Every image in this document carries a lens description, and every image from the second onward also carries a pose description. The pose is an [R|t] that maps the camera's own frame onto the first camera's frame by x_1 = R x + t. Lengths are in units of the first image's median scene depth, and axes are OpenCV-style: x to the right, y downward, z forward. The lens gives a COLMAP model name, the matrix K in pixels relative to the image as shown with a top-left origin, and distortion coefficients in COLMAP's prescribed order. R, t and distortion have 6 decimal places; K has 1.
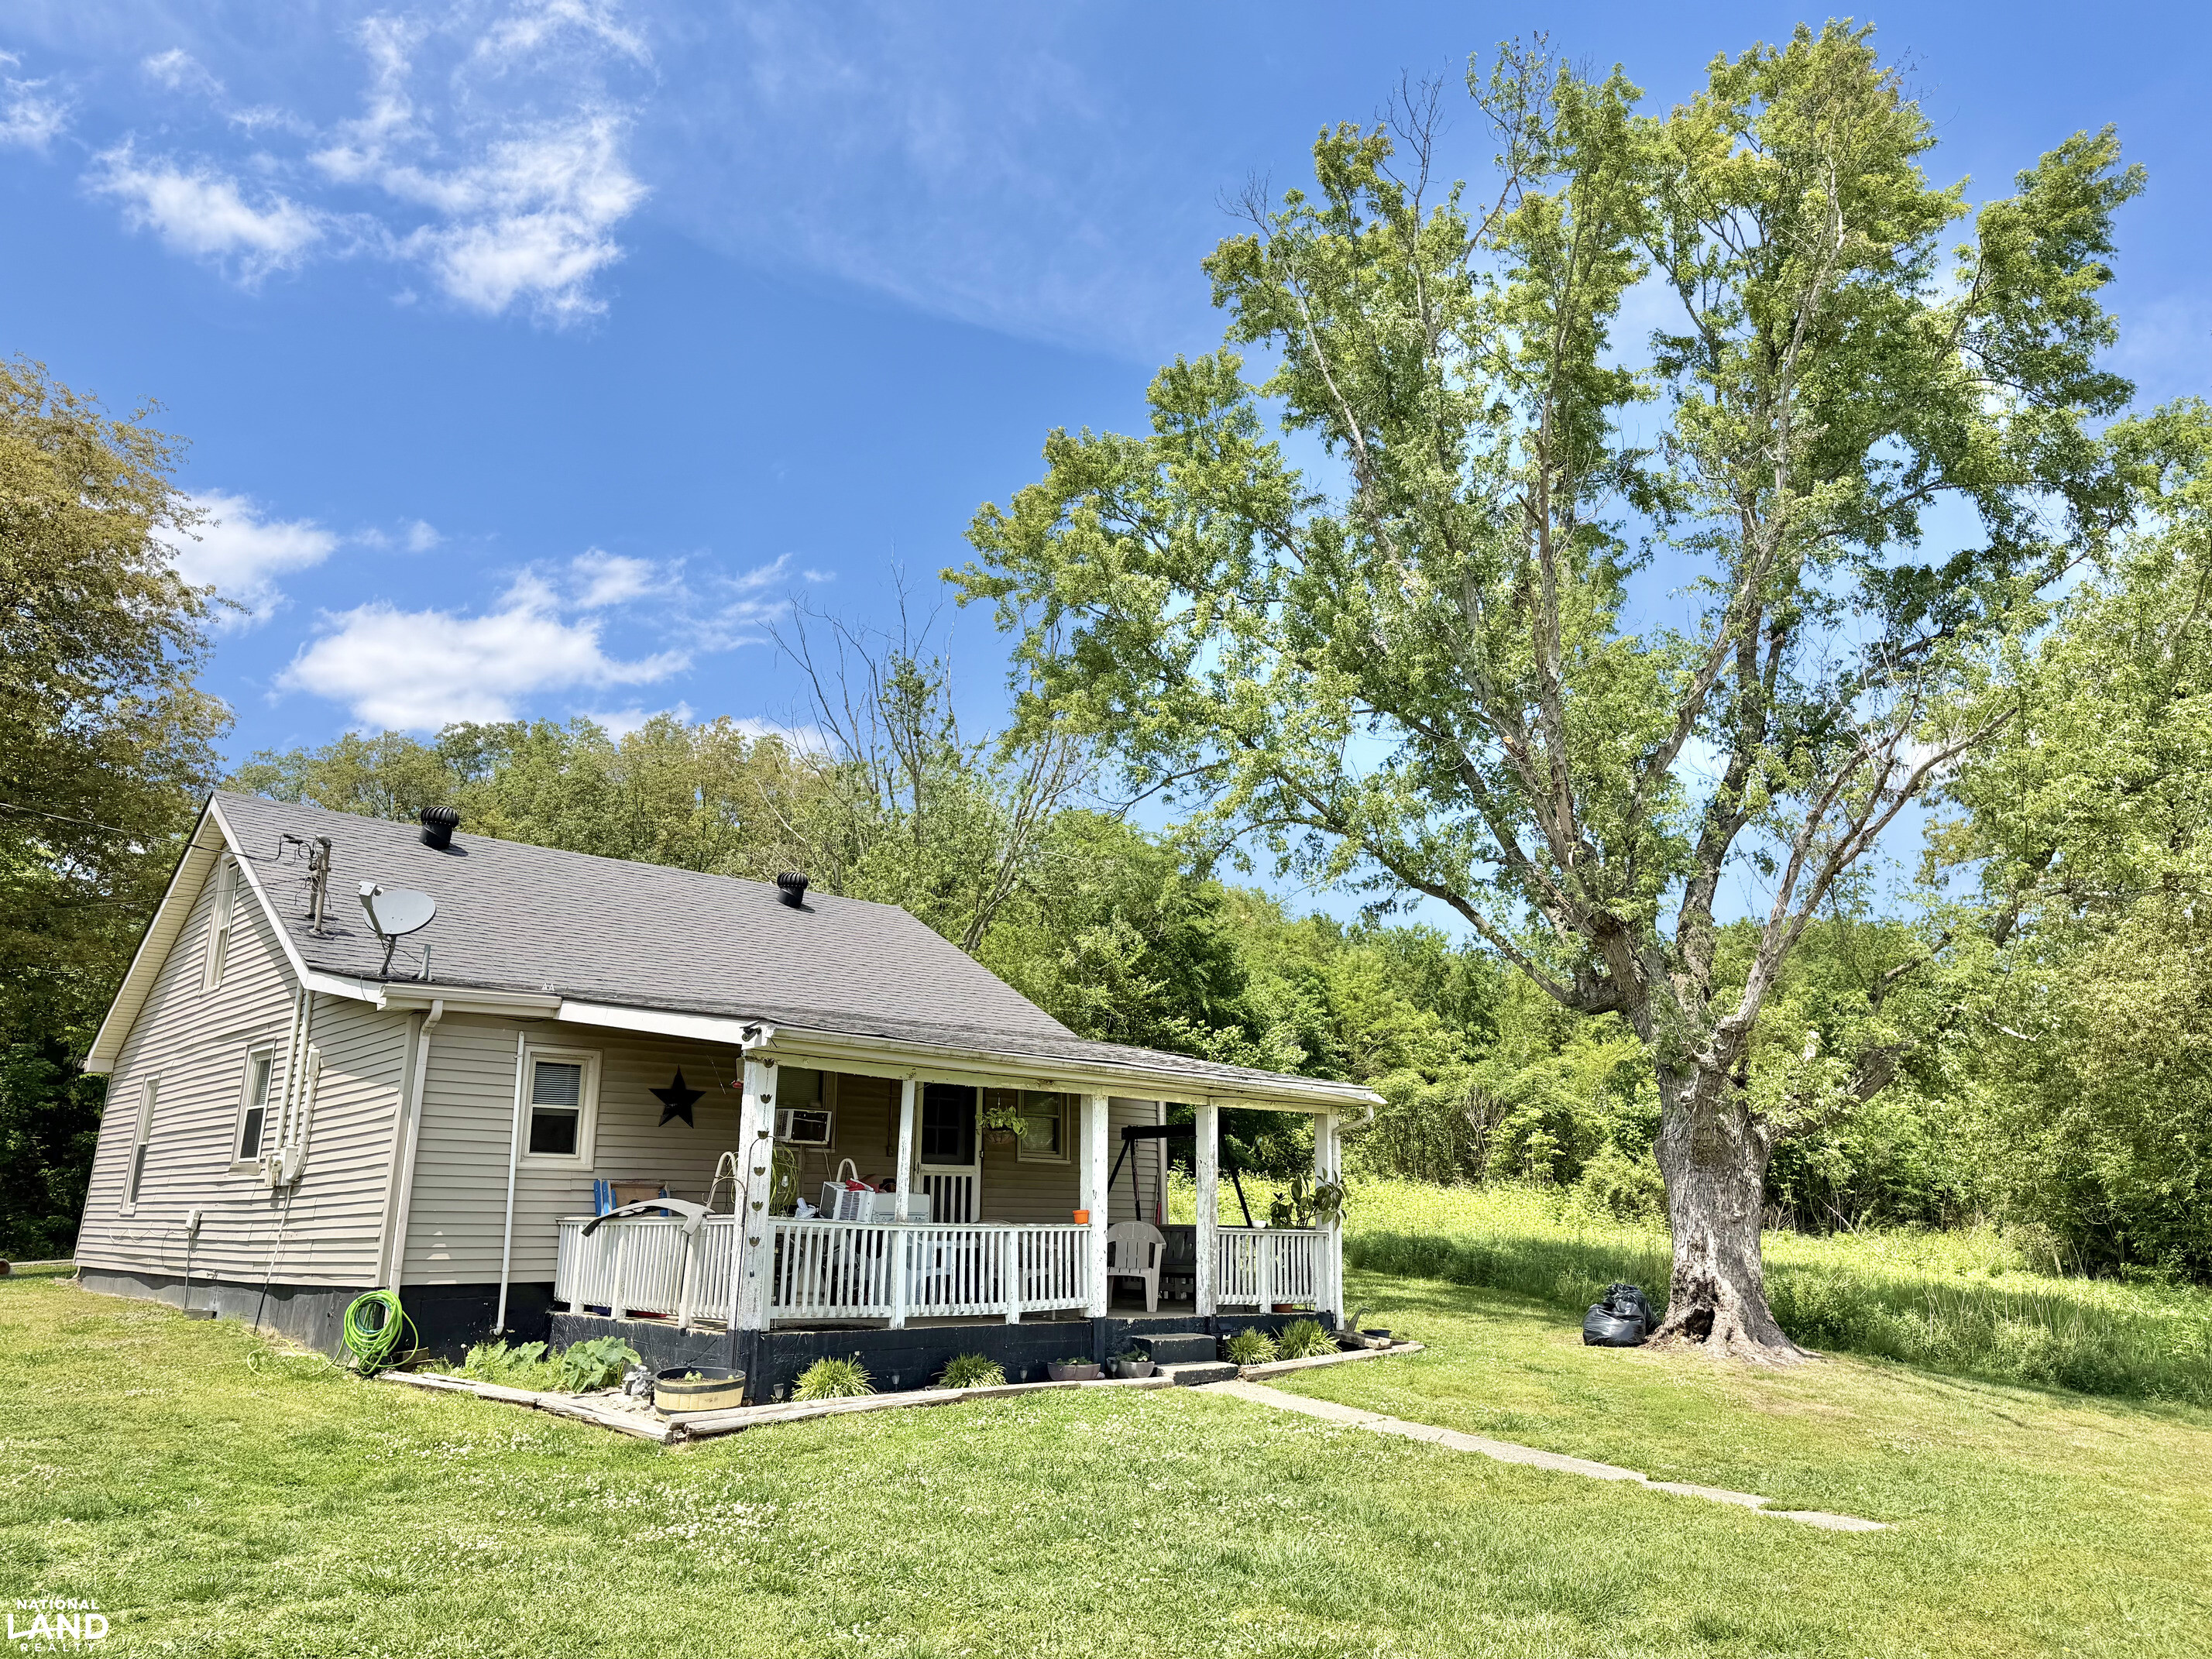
lens RADIAL K [[1536.1, 0, 1106.0], [0, 1536.1, 829.5], [0, 0, 1]] dist [0.087757, -0.002557]
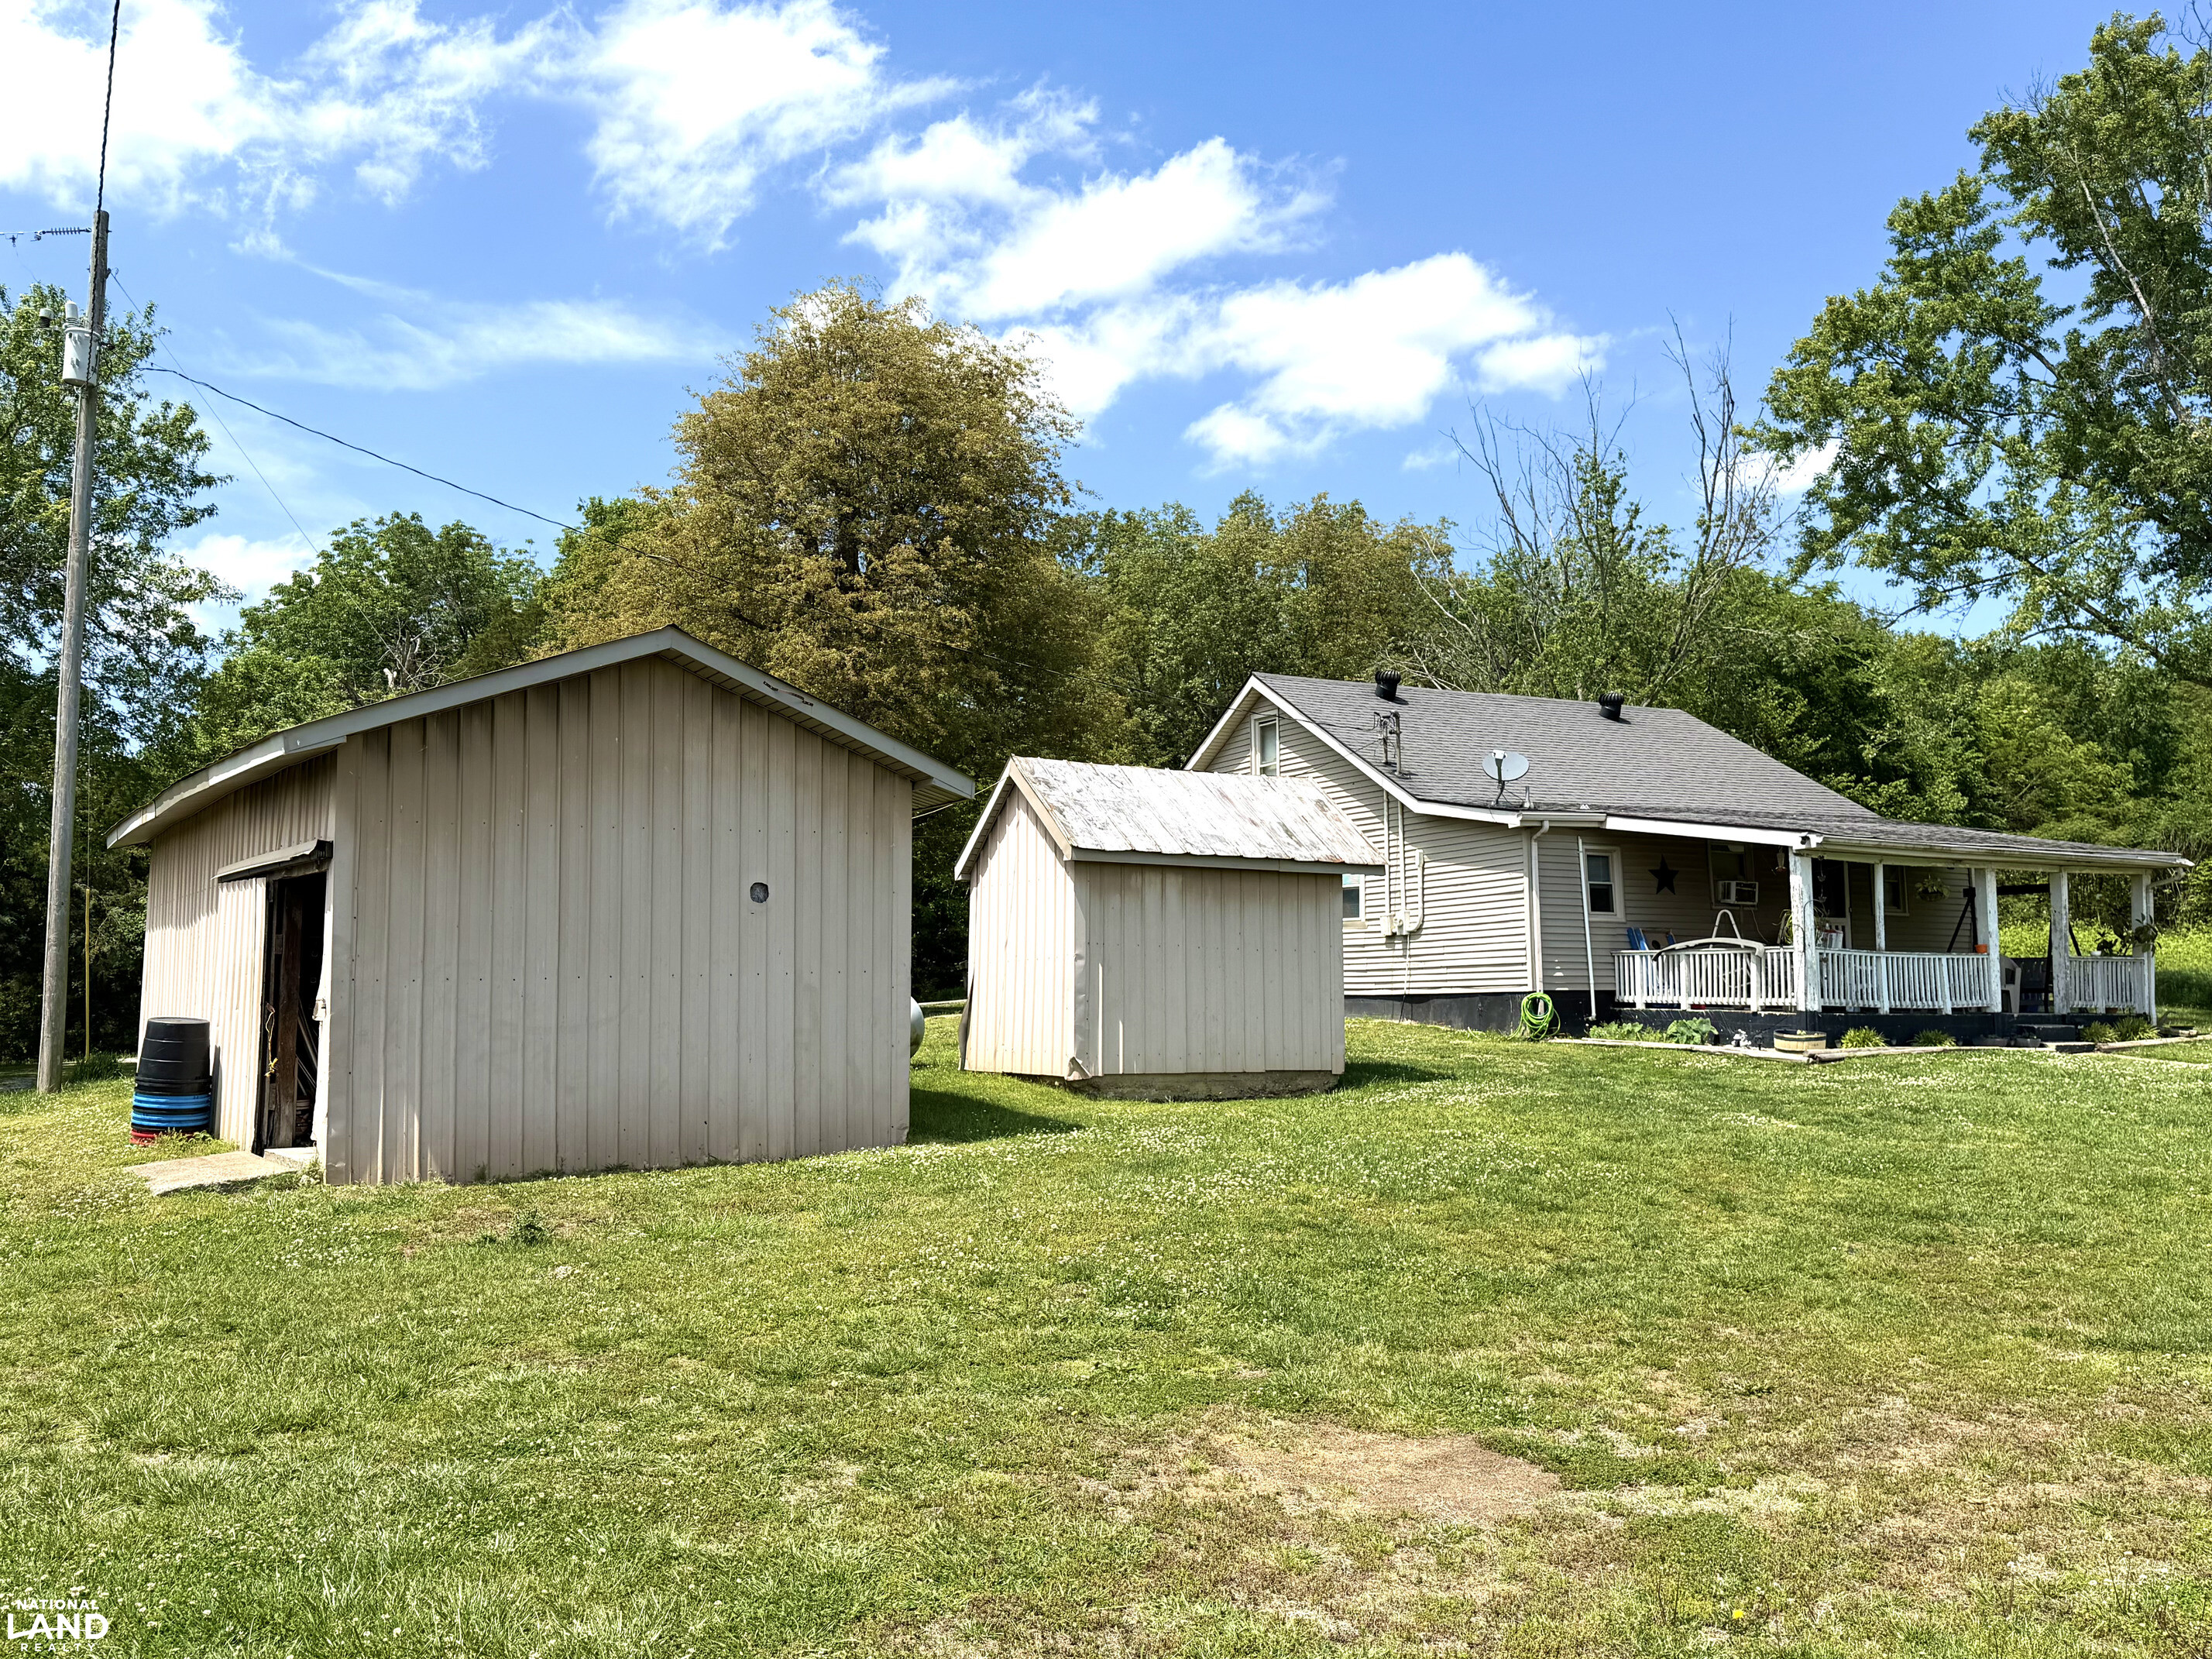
lens RADIAL K [[1659.9, 0, 1104.8], [0, 1659.9, 869.8], [0, 0, 1]] dist [-0.034660, -0.002844]
pose [[0.946875, -0.029698, -0.320229, -0.181382], [0.086427, 0.982596, 0.164428, -0.092868], [0.309772, -0.183369, 0.932961, -0.428673]]
